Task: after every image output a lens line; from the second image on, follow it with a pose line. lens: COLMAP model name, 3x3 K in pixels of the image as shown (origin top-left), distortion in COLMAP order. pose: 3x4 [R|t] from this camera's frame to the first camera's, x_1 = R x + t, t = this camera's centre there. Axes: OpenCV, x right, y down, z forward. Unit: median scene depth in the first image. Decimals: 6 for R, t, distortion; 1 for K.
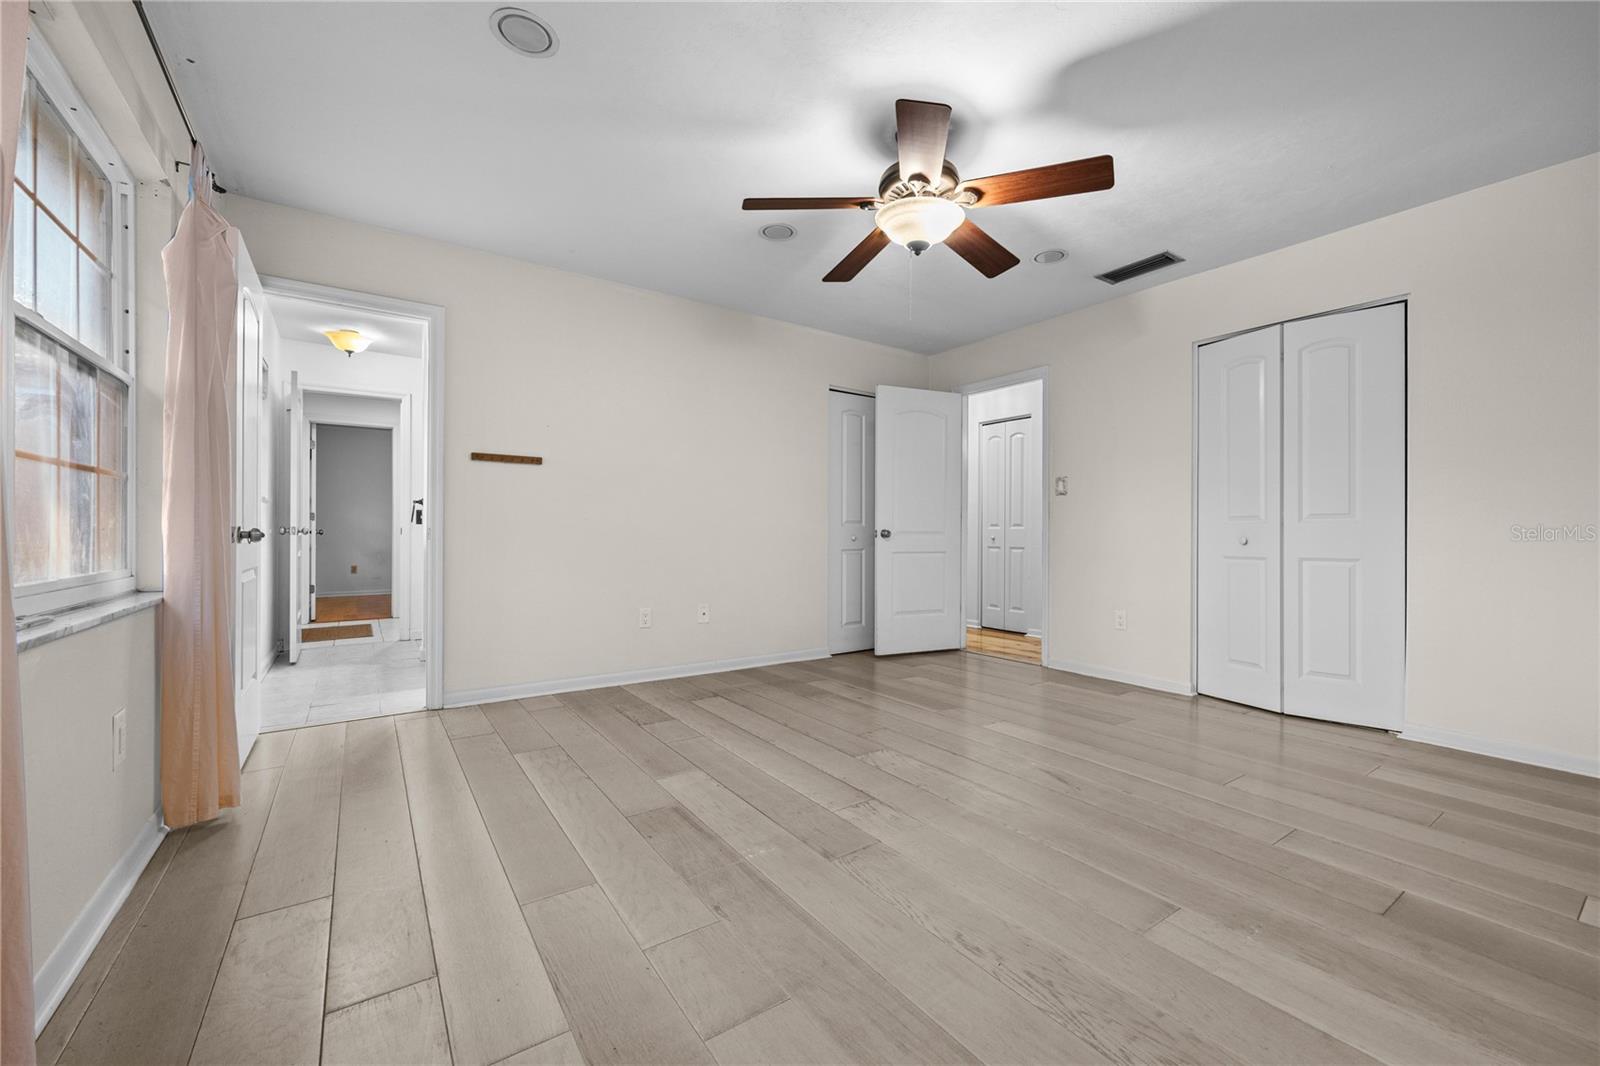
lens RADIAL K [[638.3, 0, 800.4], [0, 638.3, 537.4], [0, 0, 1]] dist [-0.000461, 0.000436]
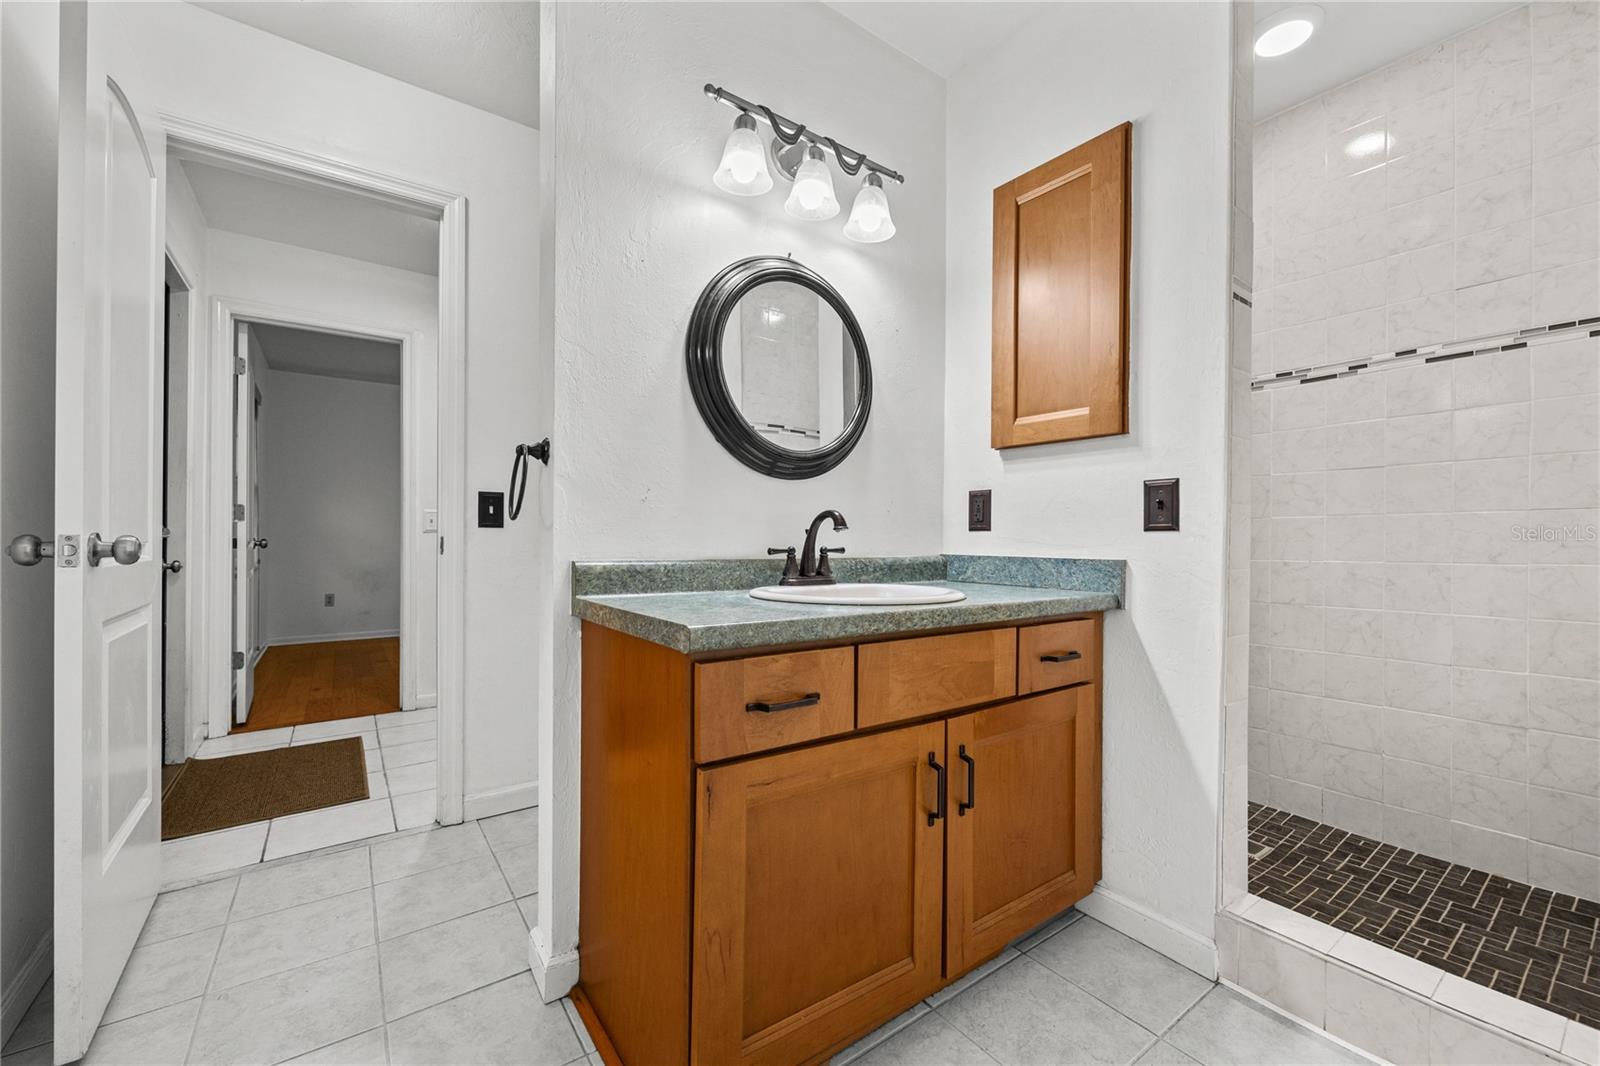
lens RADIAL K [[638.3, 0, 800.4], [0, 638.3, 537.4], [0, 0, 1]] dist [-0.000461, 0.000436]
pose [[0.999798, -0.004016, 0.019684, -0.626062], [0.004107, 0.999981, -0.004562, -0.017013], [-0.019665, 0.004642, 0.999796, 0.913832]]
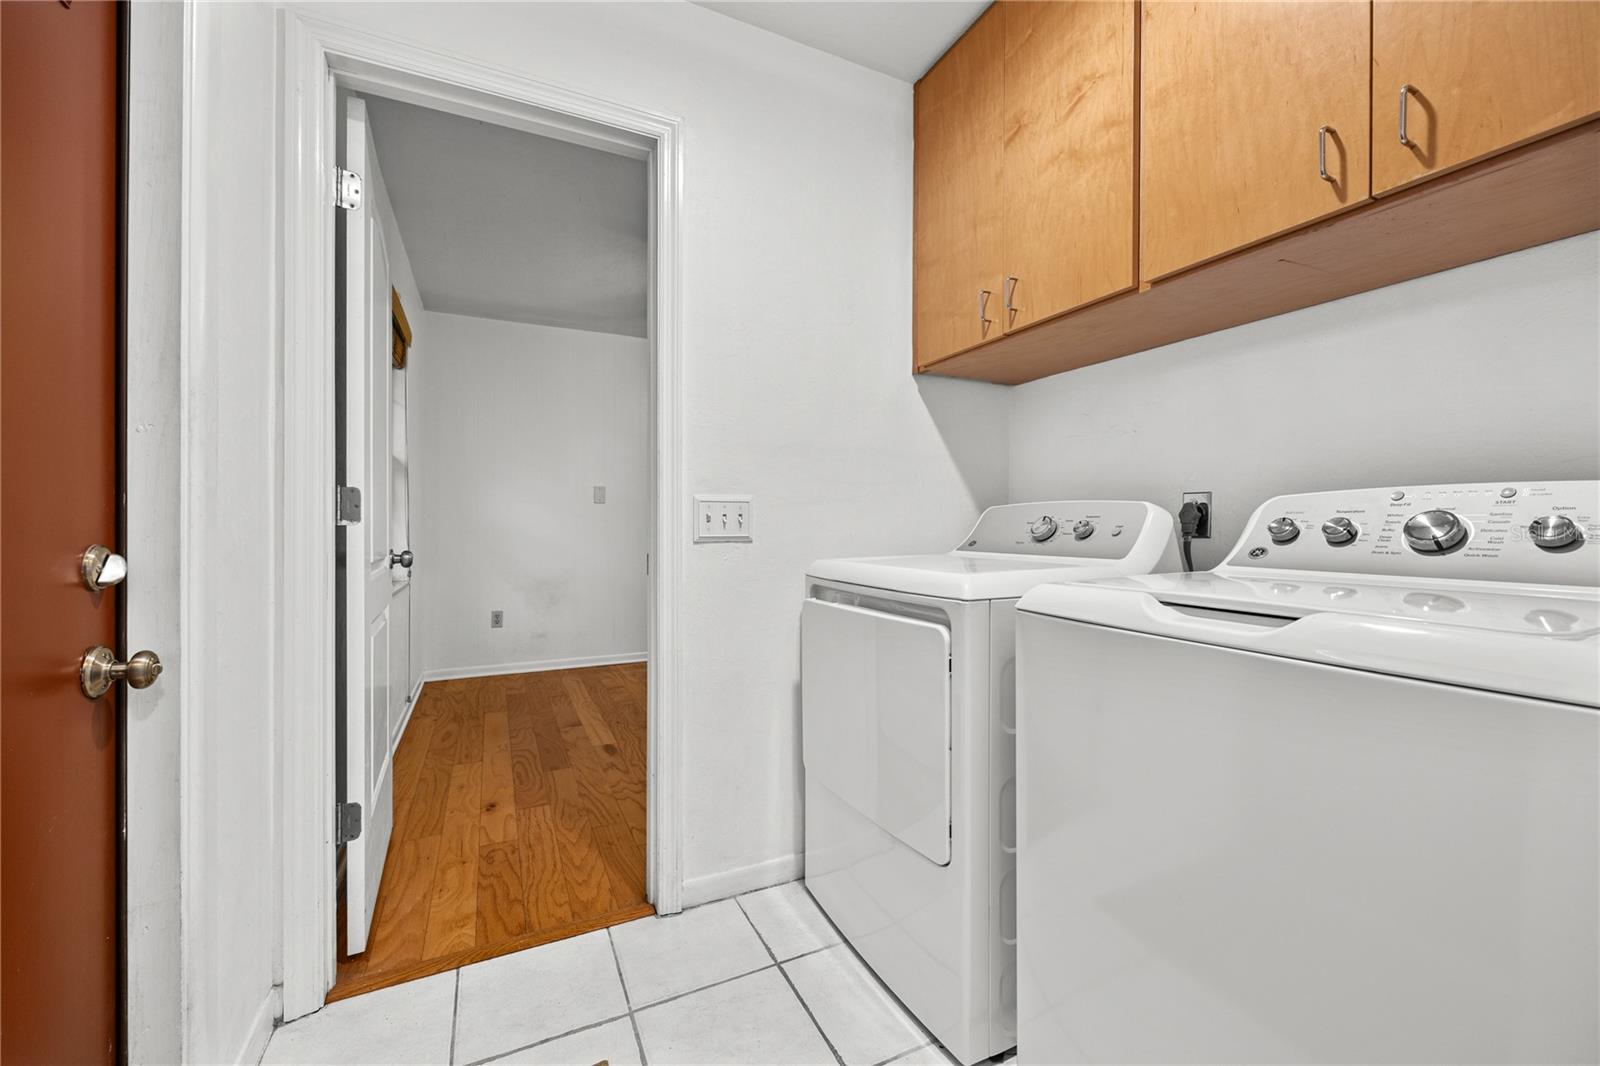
lens RADIAL K [[625.6, 0, 794.9], [0, 625.6, 522.2], [0, 0, 1]] dist [-0.000093, 0.000241]
pose [[0.988511, -0.006686, -0.151000, -1.049492], [0.006089, 0.999972, -0.004418, -0.044820], [0.151025, 0.003447, 0.988524, 1.467666]]
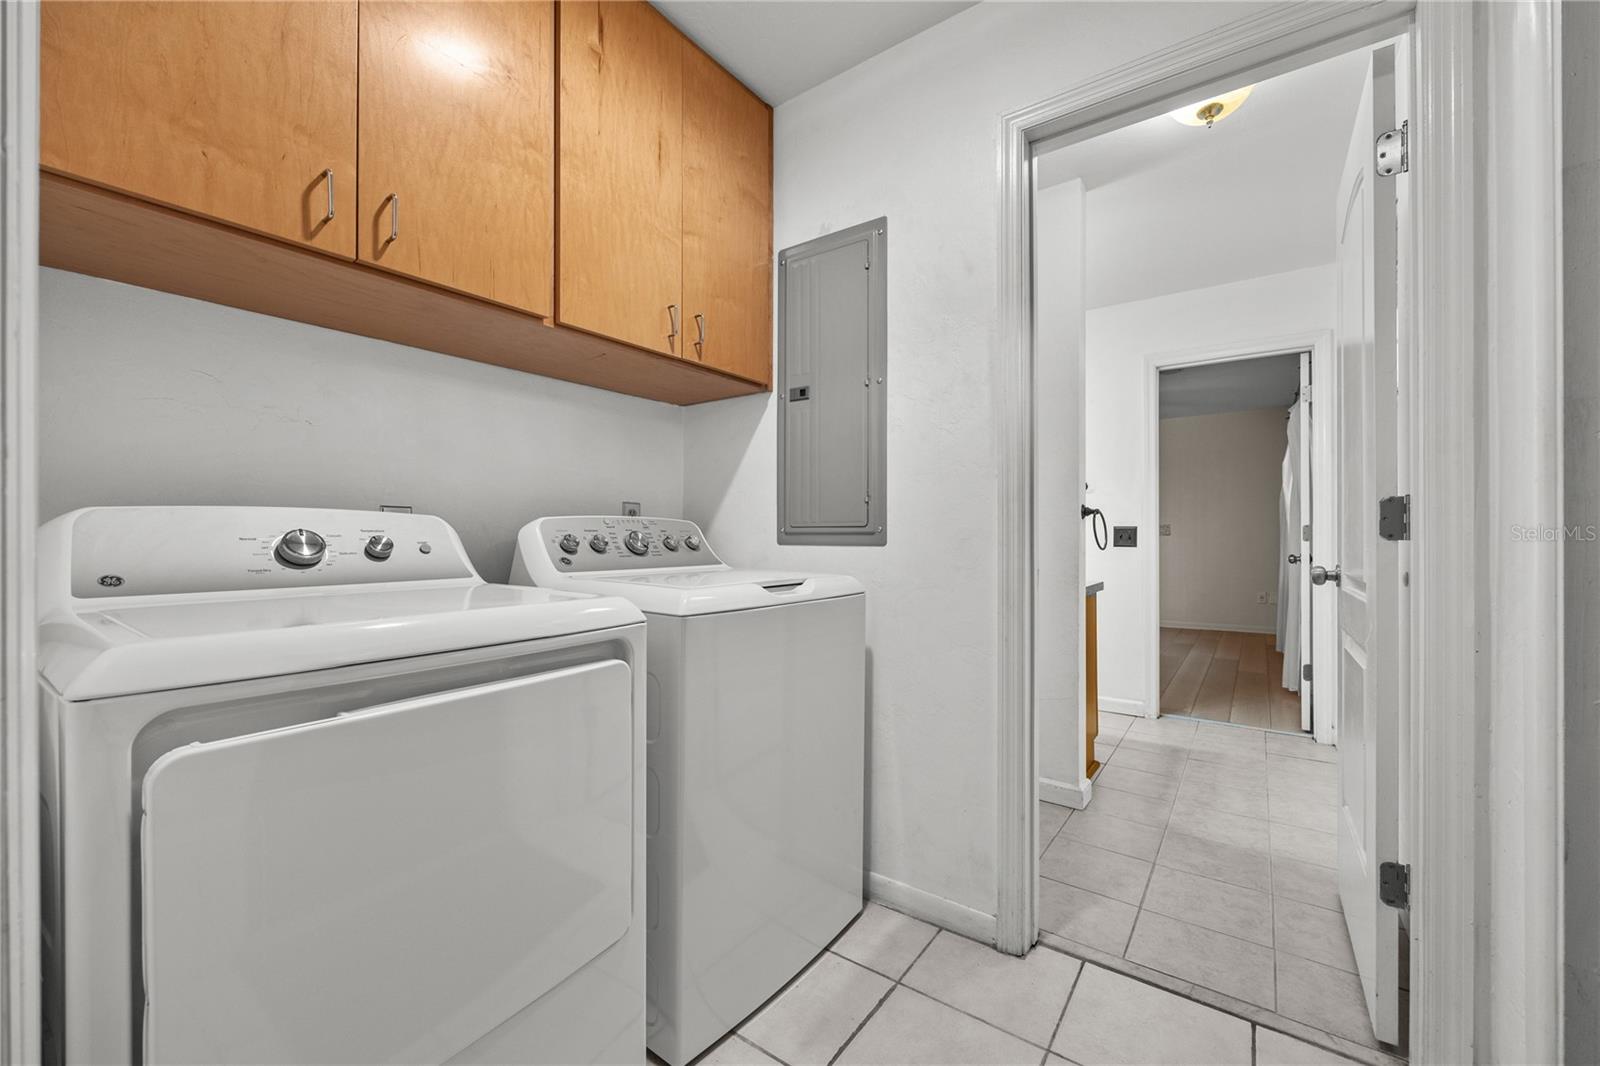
lens RADIAL K [[638.3, 0, 800.4], [0, 638.3, 537.4], [0, 0, 1]] dist [-0.000461, 0.000436]
pose [[-0.339915, -0.003017, 0.940451, -1.350357], [0.004894, 0.999976, 0.004977, -0.047119], [-0.940443, 0.006295, -0.339892, 1.863566]]
